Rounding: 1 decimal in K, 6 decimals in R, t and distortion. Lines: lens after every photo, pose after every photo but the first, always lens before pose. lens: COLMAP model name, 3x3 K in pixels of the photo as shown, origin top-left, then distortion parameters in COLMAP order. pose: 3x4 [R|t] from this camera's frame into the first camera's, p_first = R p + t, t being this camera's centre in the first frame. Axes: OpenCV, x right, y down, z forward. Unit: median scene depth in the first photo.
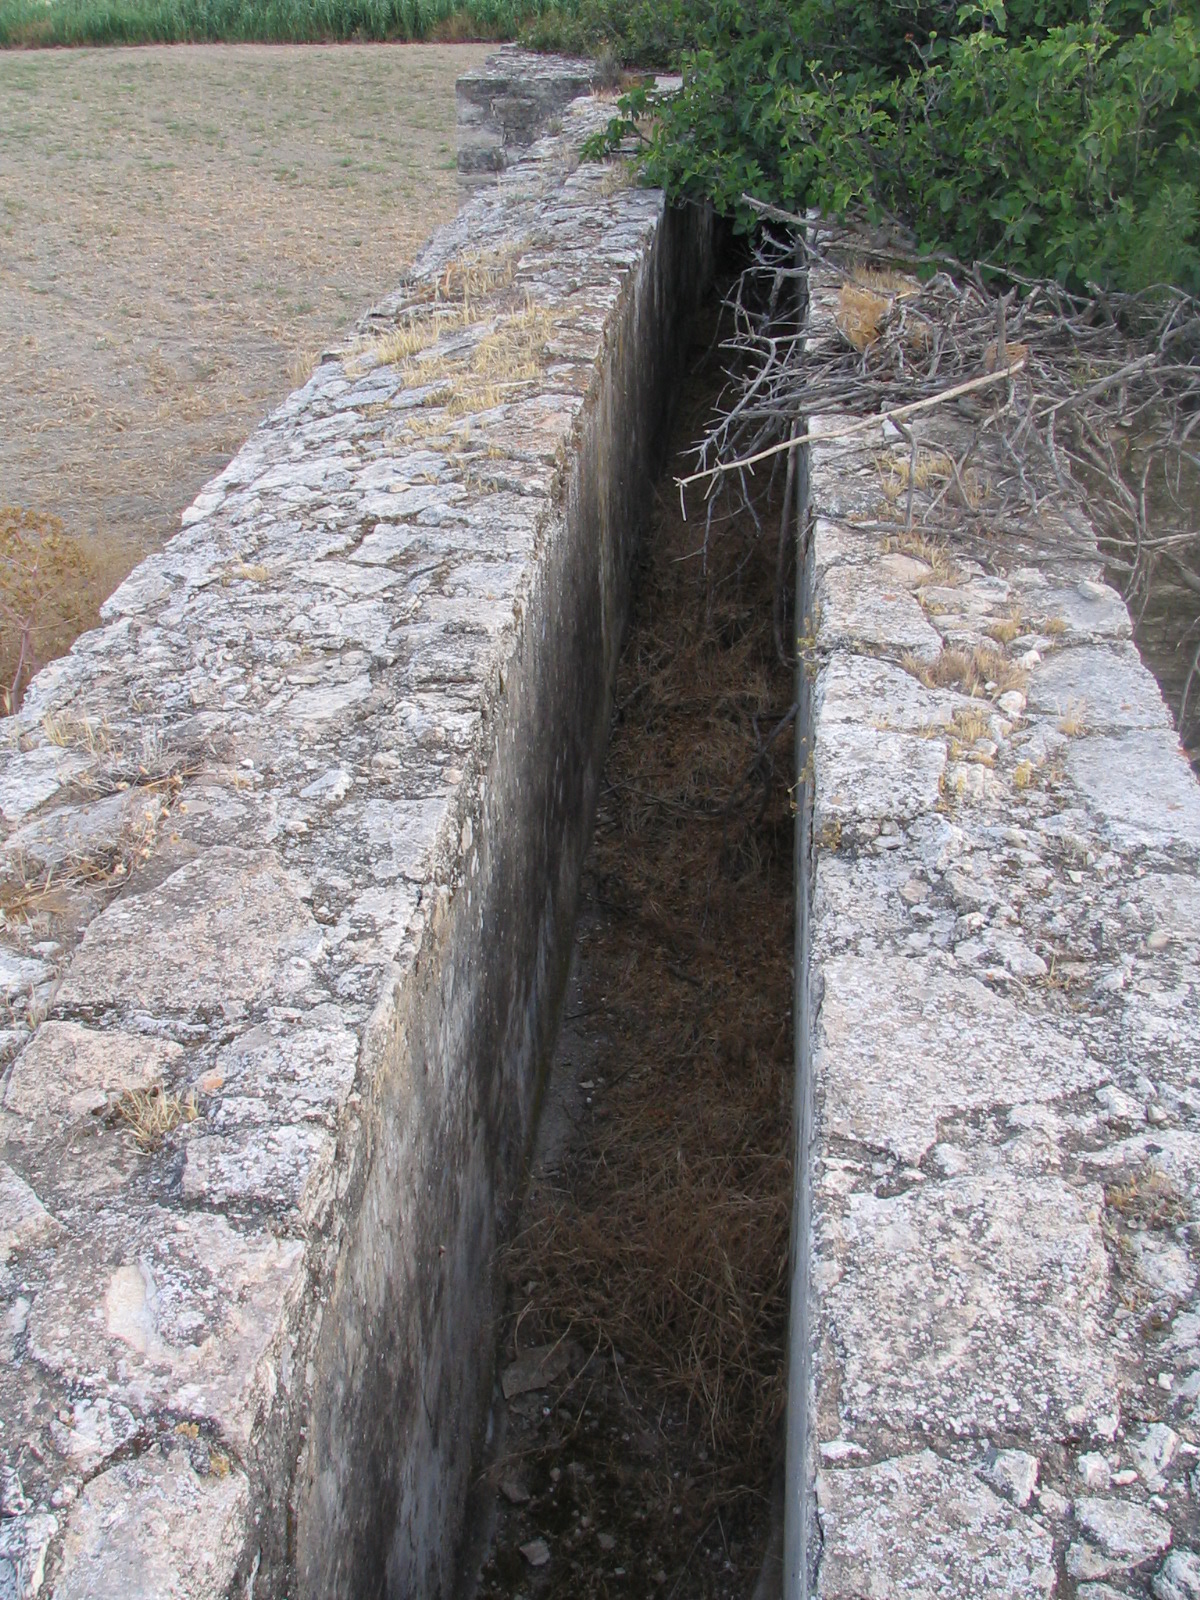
lens RADIAL K [[1782.4, 0, 571.6], [0, 1782.4, 775.0], [0, 0, 1]] dist [-0.212815, 0.267680]
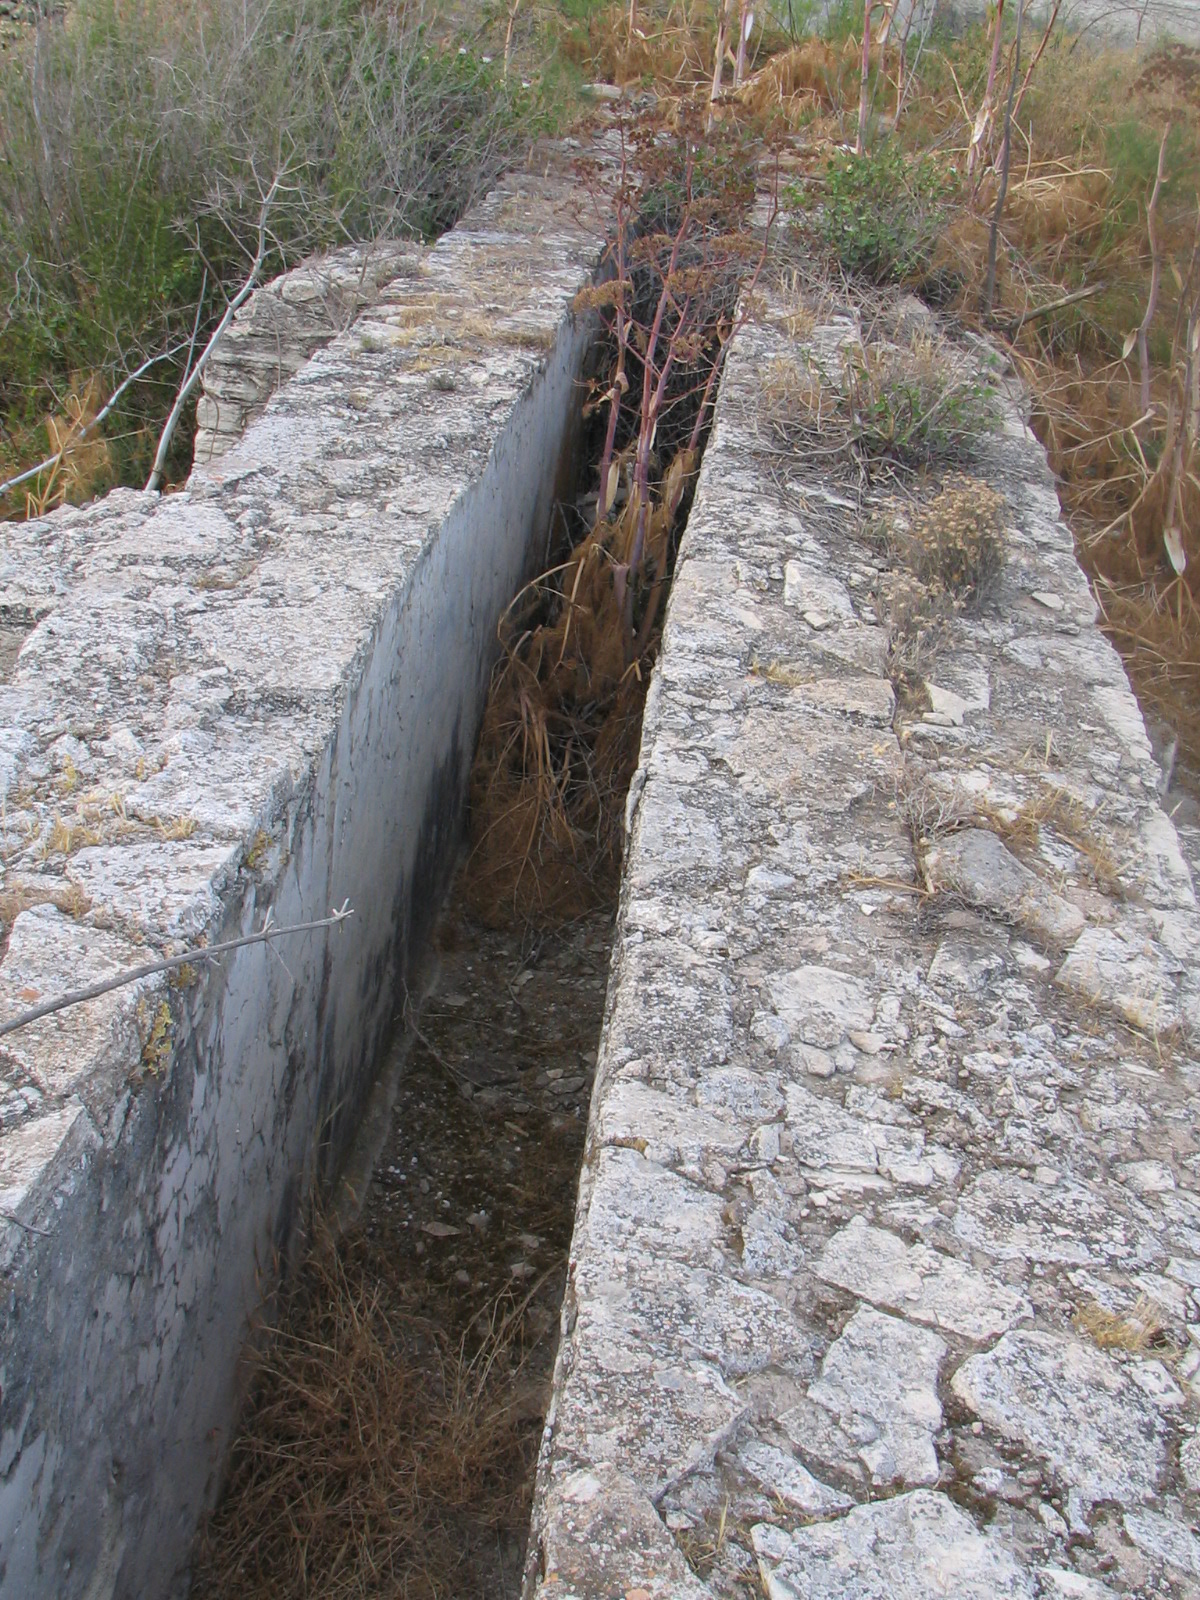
lens RADIAL K [[2047.2, 0, 597.6], [0, 2047.2, 777.2], [0, 0, 1]] dist [-0.173560, 0.418249]
pose [[-0.997623, -0.051861, -0.045375, 0.010355], [-0.067760, 0.618522, 0.782841, -1.177494], [-0.012533, 0.784054, -0.620566, 2.183204]]
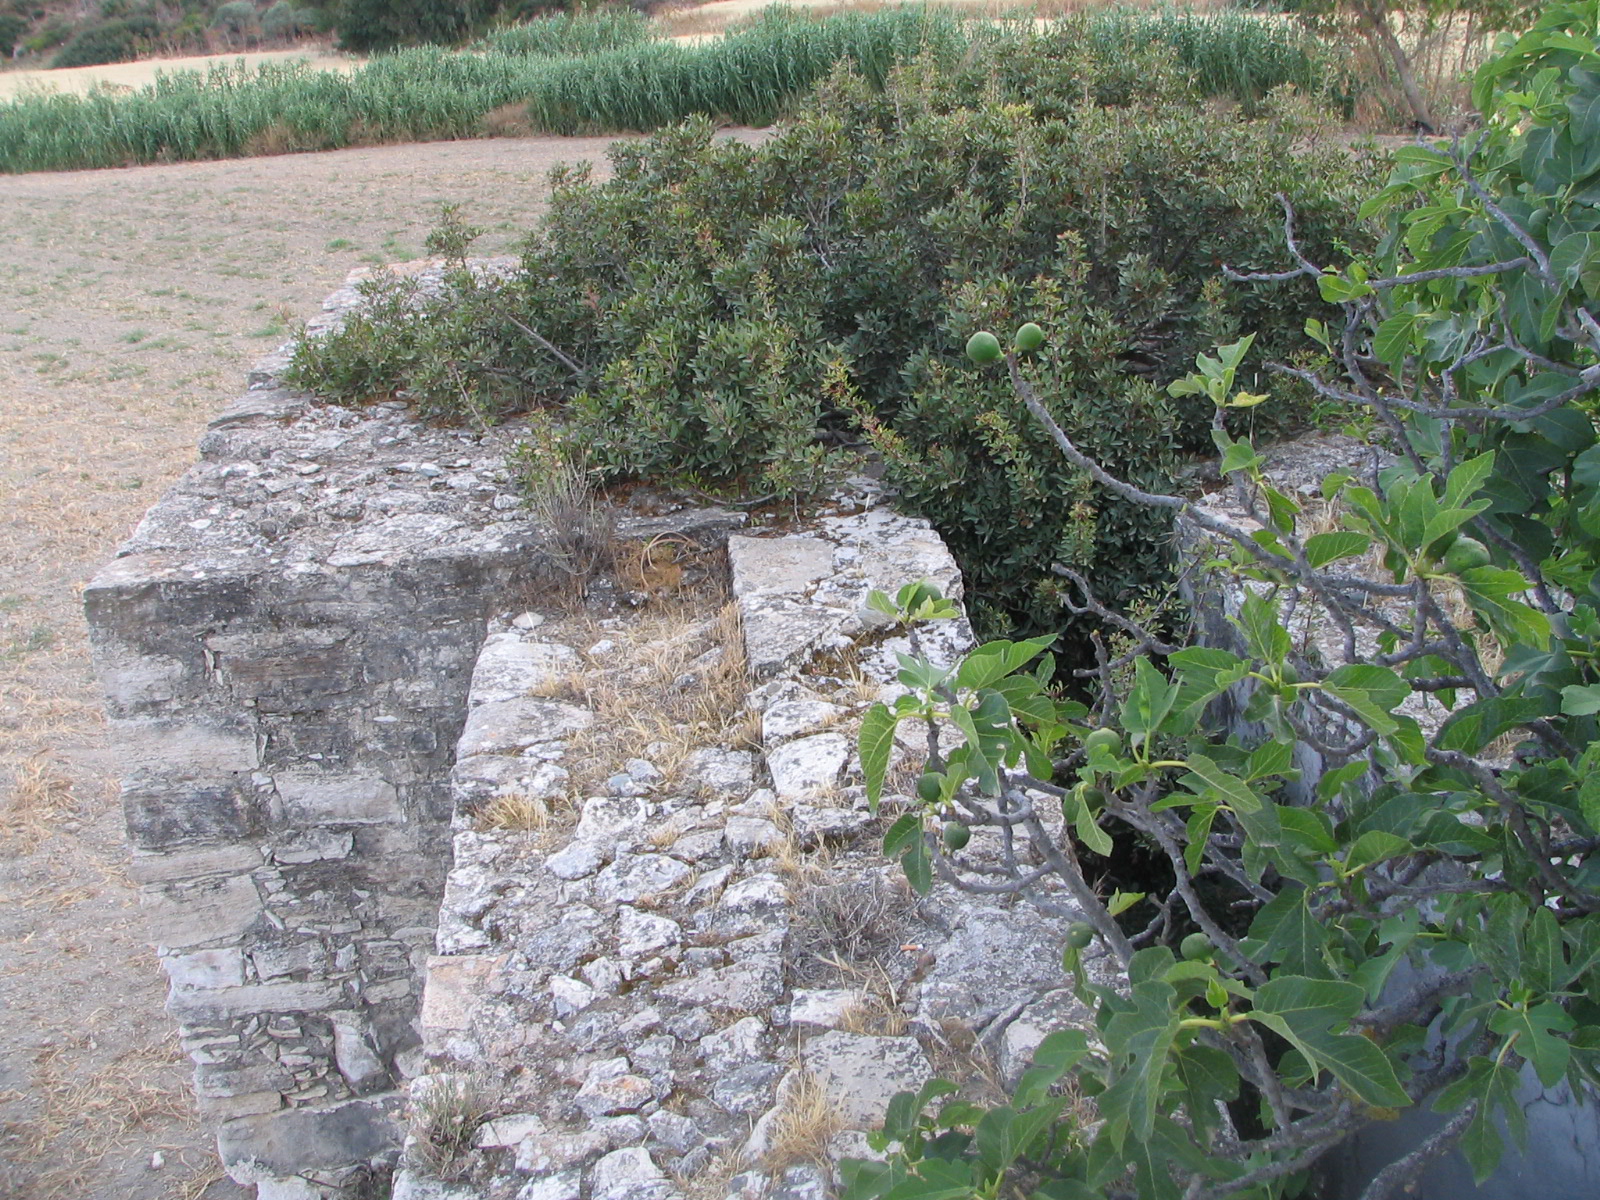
lens RADIAL K [[1792.4, 0, 804.4], [0, 1792.4, 561.5], [0, 0, 1]] dist [-0.215383, 0.283268]
pose [[0.974354, -0.112839, 0.194684, -0.002363], [0.140761, 0.980645, -0.136097, -2.002159], [-0.175559, 0.160010, 0.971378, 3.885992]]
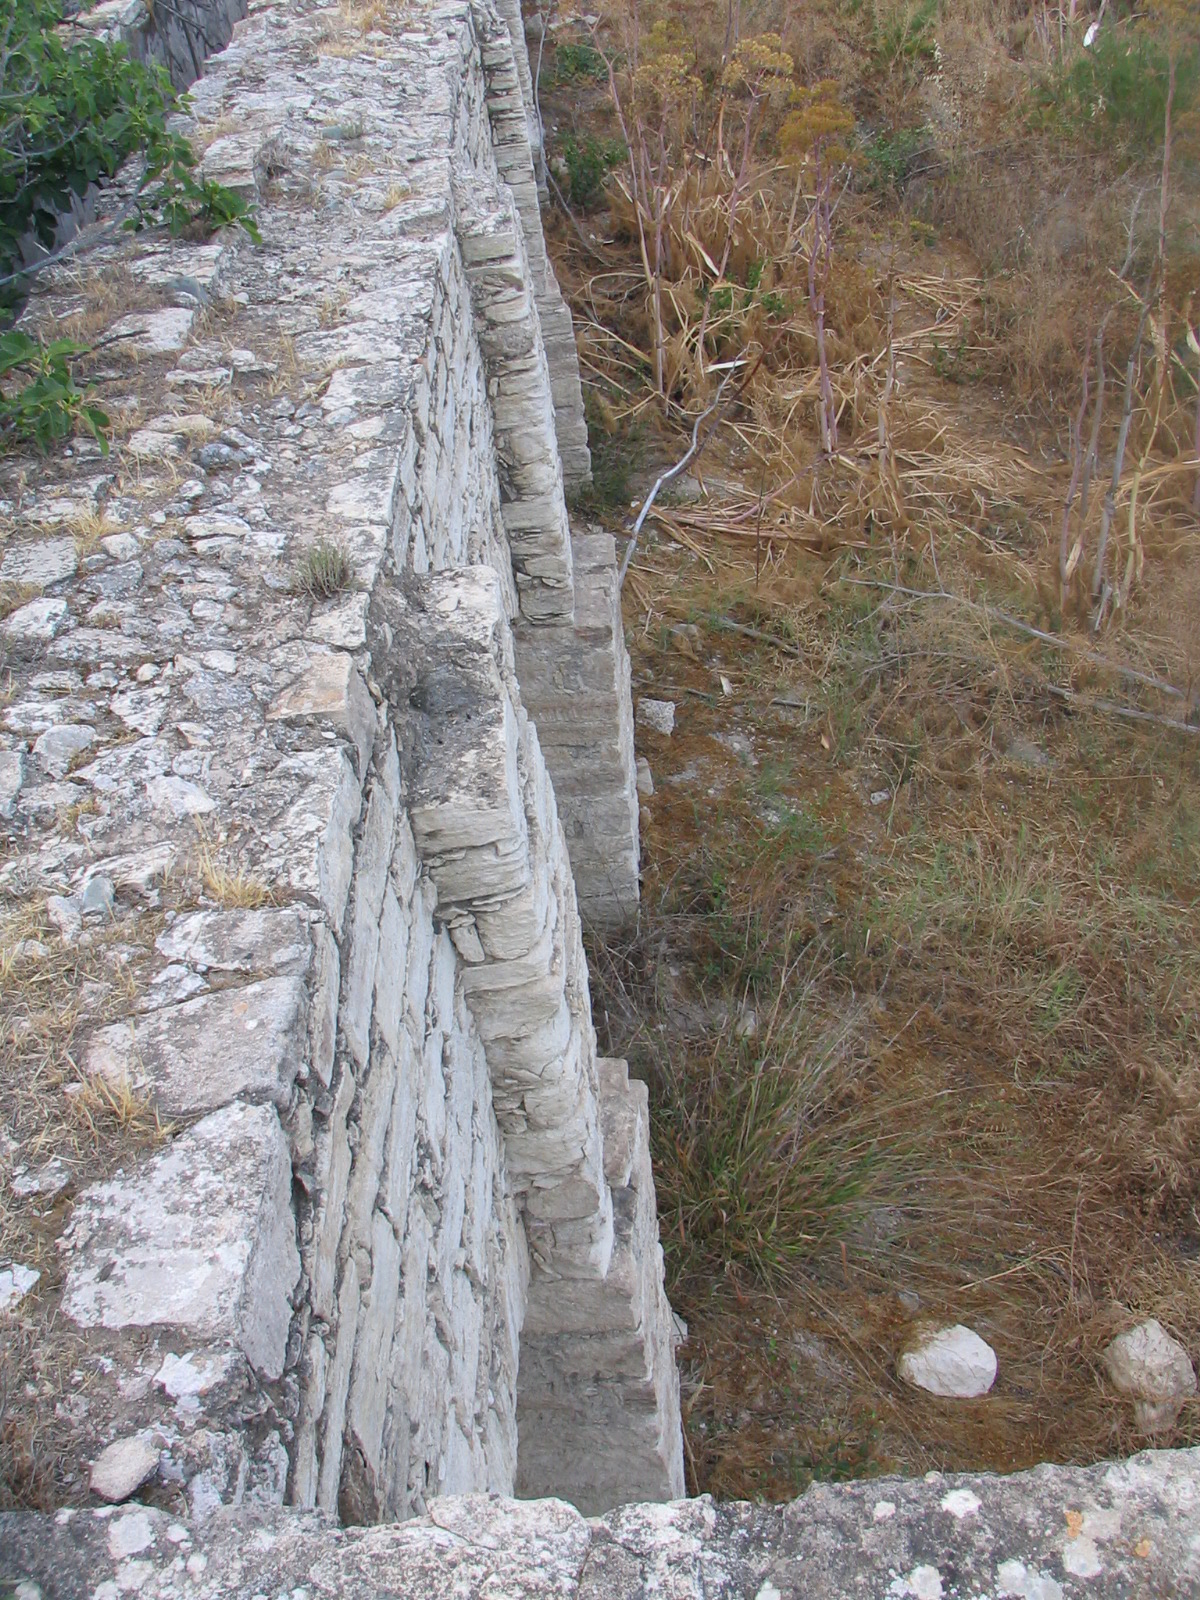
lens RADIAL K [[1782.4, 0, 571.6], [0, 1782.4, 775.0], [0, 0, 1]] dist [-0.212815, 0.267680]
pose [[-0.979026, 0.201009, -0.033206, -0.157573], [0.067976, 0.475936, 0.876849, -3.020815], [0.192058, 0.856201, -0.479618, 5.841642]]
